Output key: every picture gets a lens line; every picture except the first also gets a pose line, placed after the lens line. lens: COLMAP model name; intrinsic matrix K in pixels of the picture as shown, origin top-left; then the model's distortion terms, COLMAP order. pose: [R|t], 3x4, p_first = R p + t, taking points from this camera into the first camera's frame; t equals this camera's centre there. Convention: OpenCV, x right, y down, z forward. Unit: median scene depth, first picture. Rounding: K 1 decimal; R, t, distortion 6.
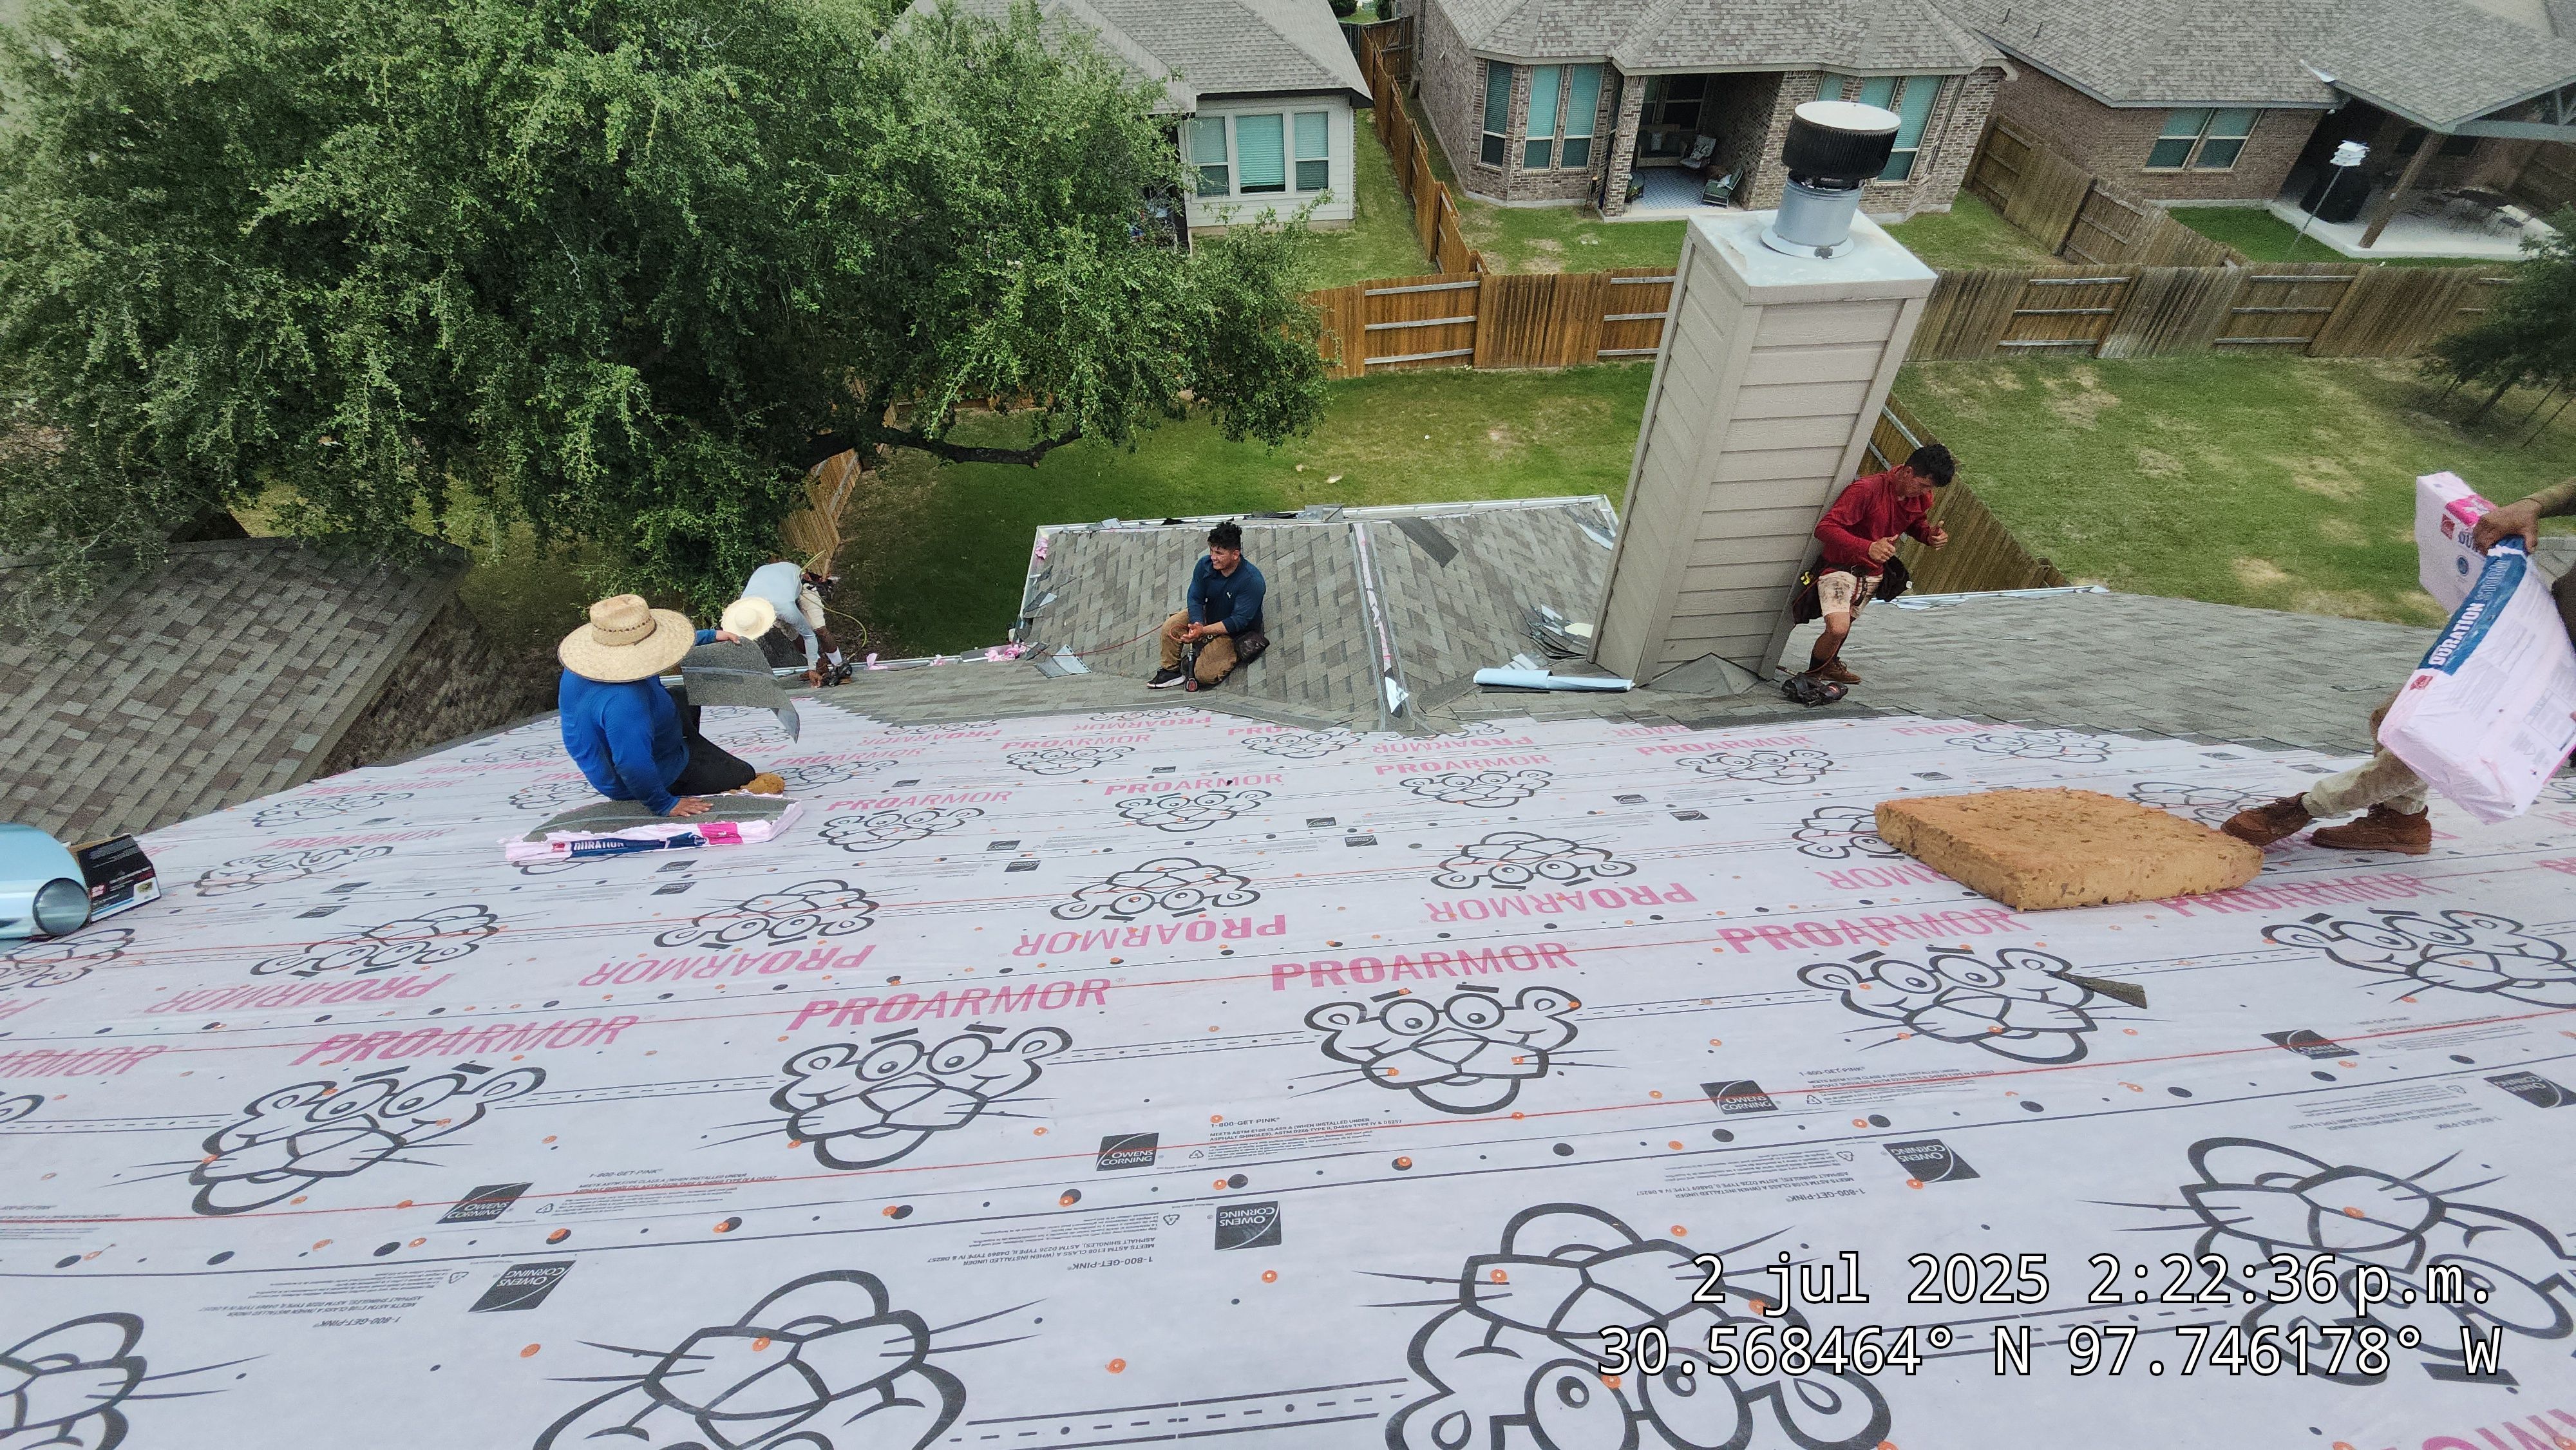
lens RADIAL K [[1012.7, 0, 1320.8], [0, 1012.7, 685.6], [0, 0, 1]] dist [0.010511, -0.016366]
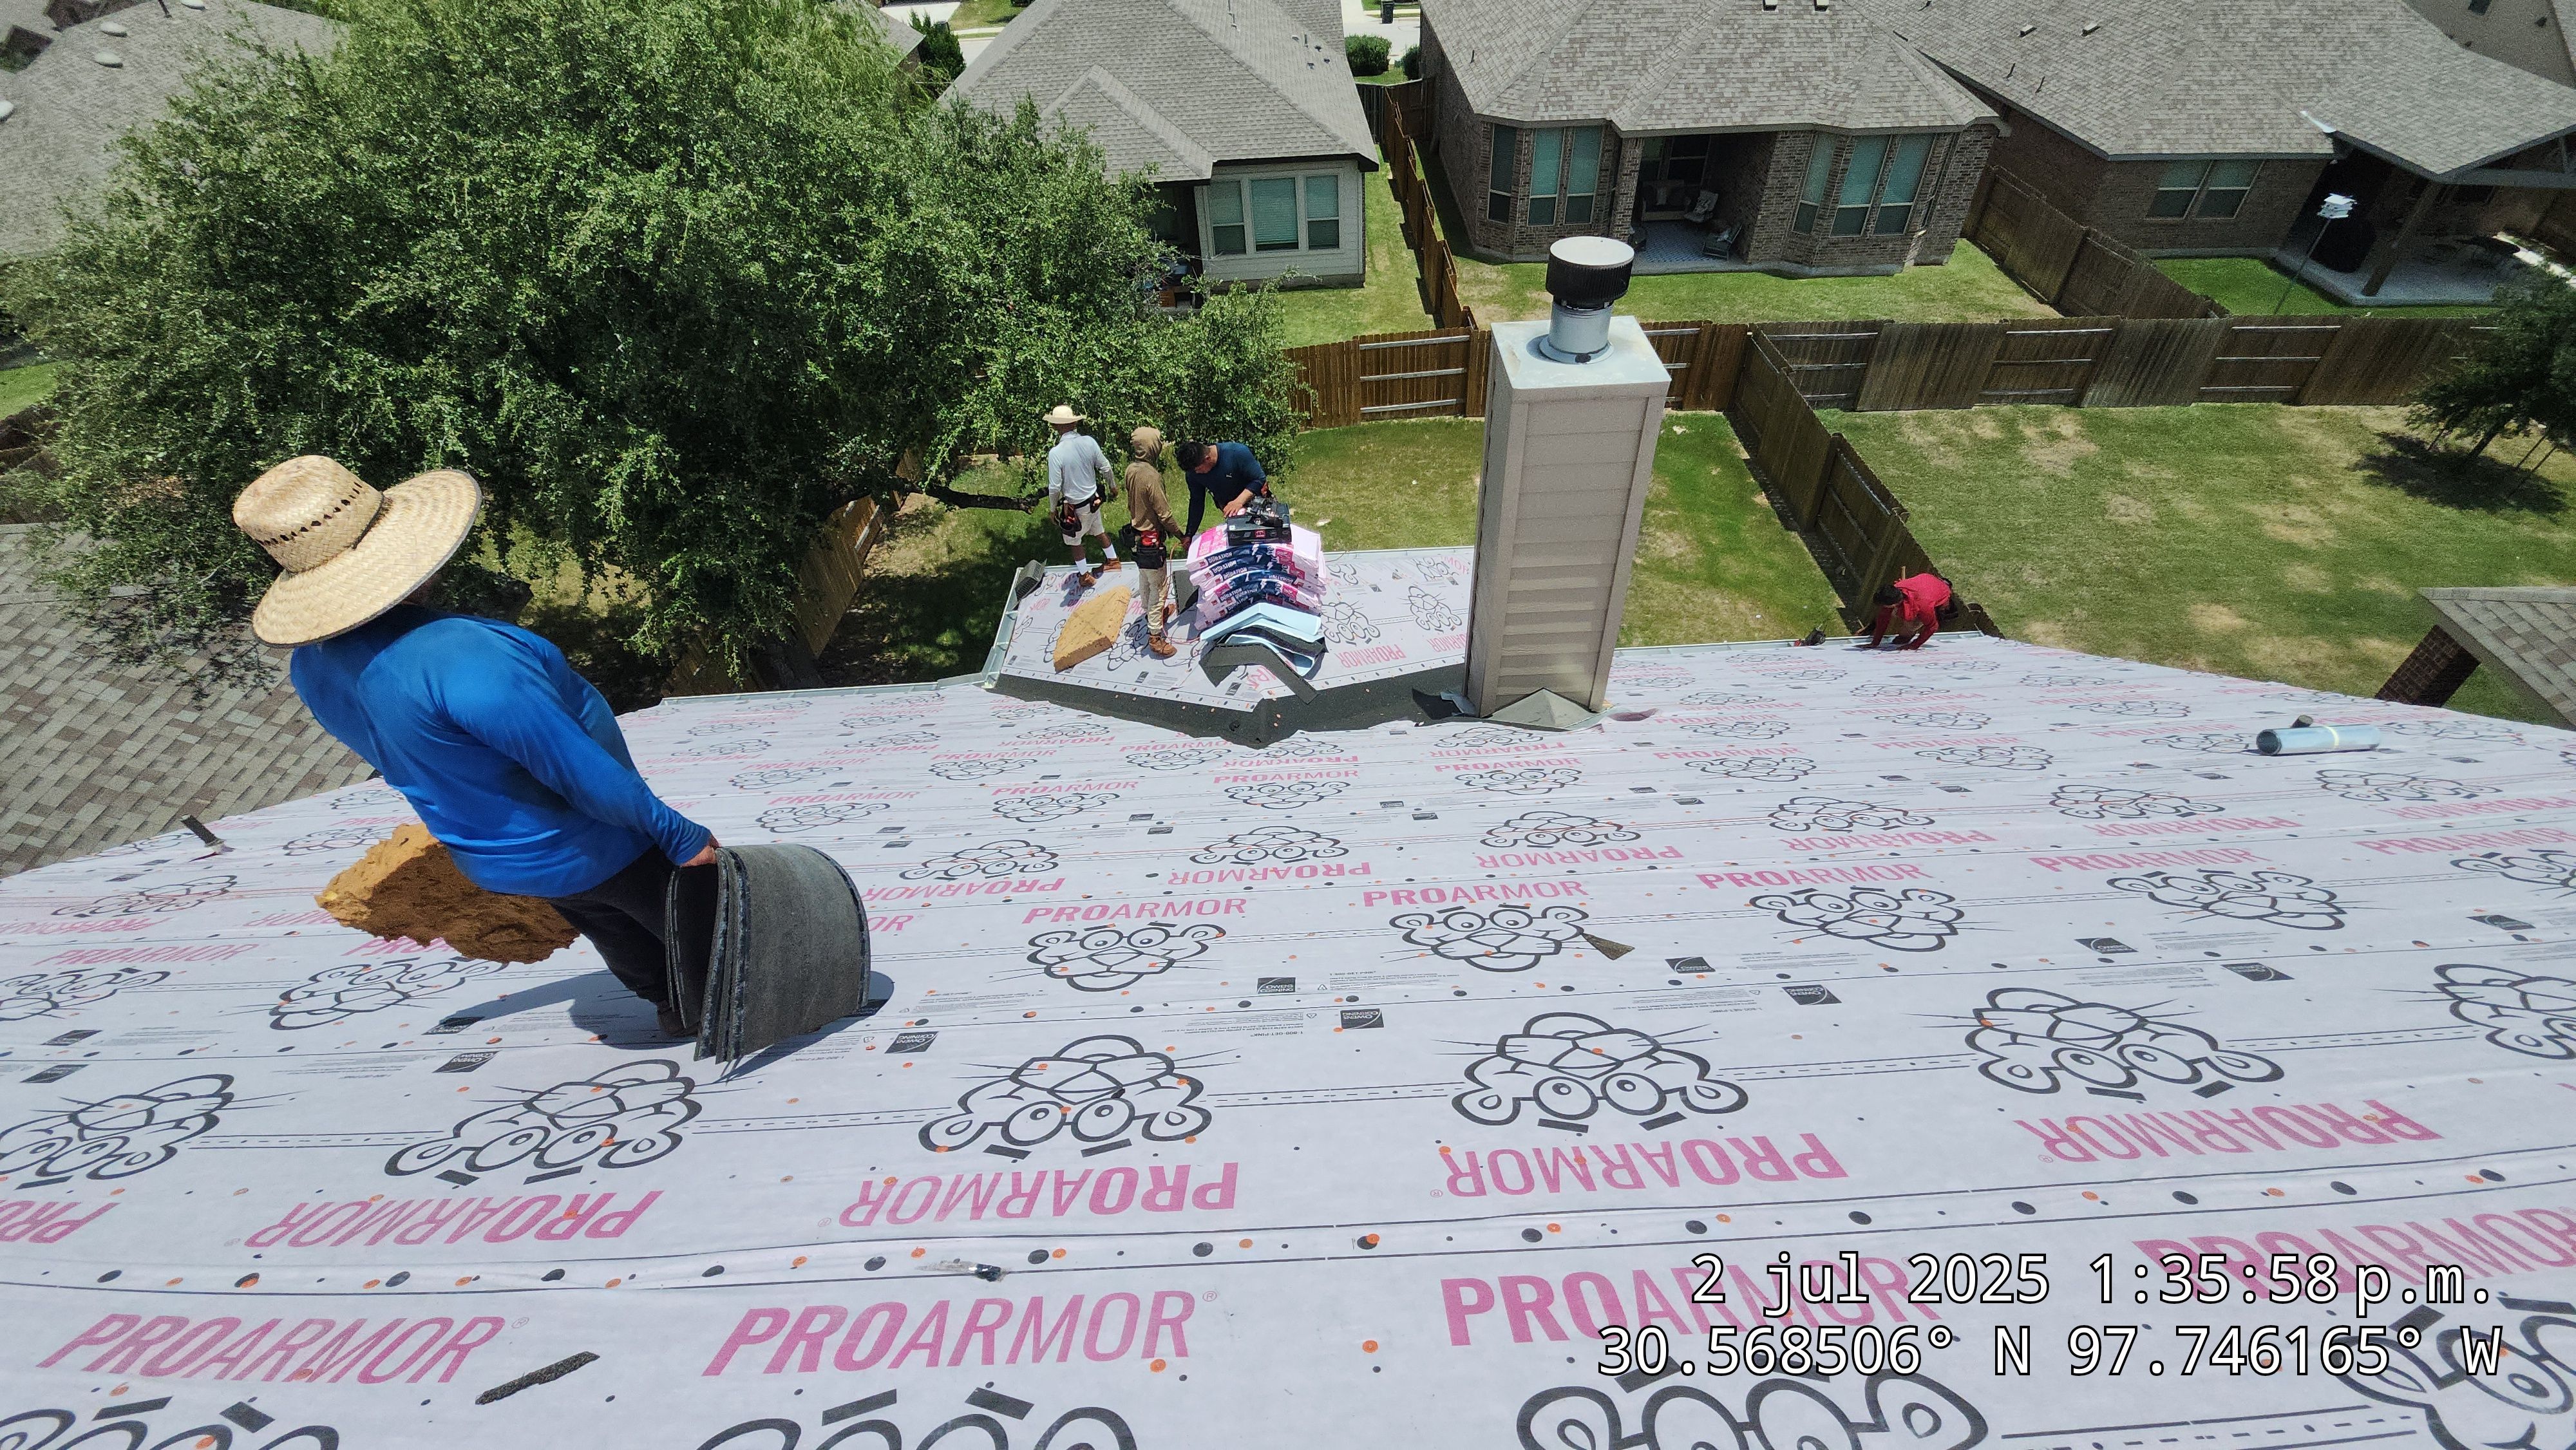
lens RADIAL K [[1012.7, 0, 1320.8], [0, 1012.7, 685.6], [0, 0, 1]] dist [0.010511, -0.016366]
pose [[0.998772, 0.013448, -0.047691, 0.073538], [-0.014967, 0.999387, -0.031640, 0.002275], [0.047236, 0.032315, 0.998361, -0.065235]]
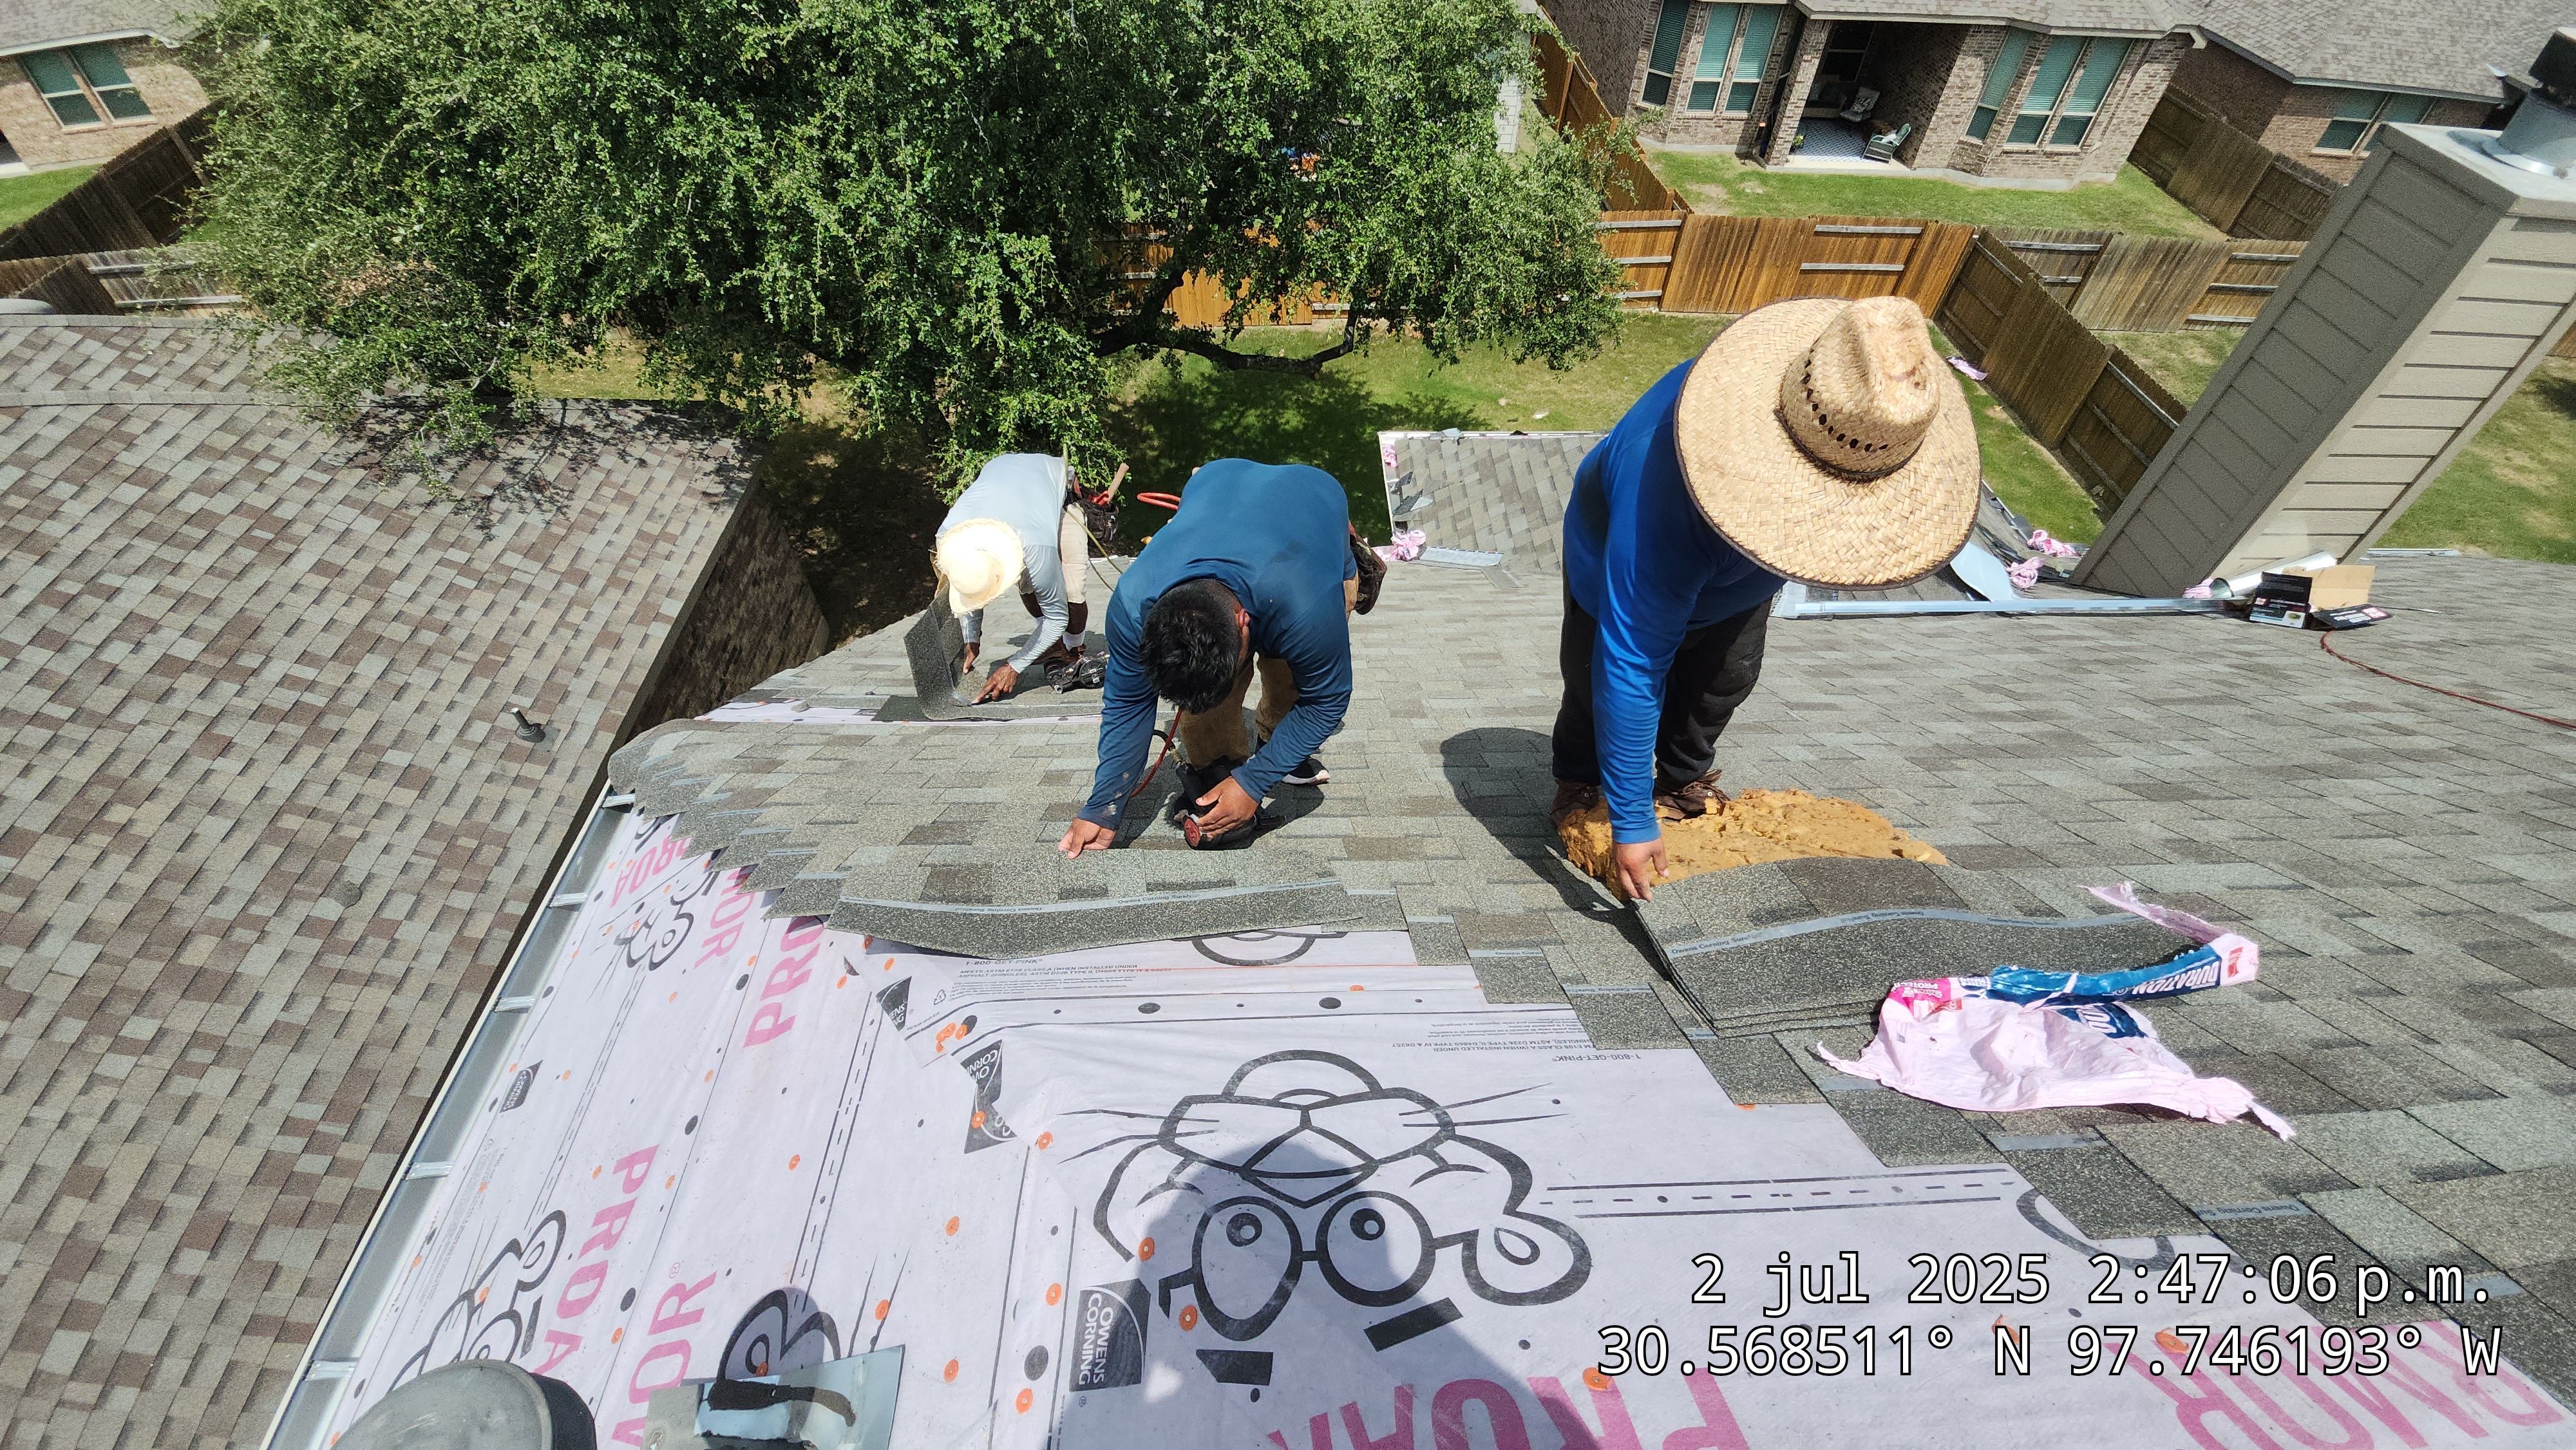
lens RADIAL K [[1012.7, 0, 1320.8], [0, 1012.7, 685.6], [0, 0, 1]] dist [0.010511, -0.016366]
pose [[0.998593, 0.052867, 0.004171, -0.223122], [-0.052999, 0.997656, 0.043287, 0.033595], [-0.001872, -0.043448, 0.999054, 0.001331]]
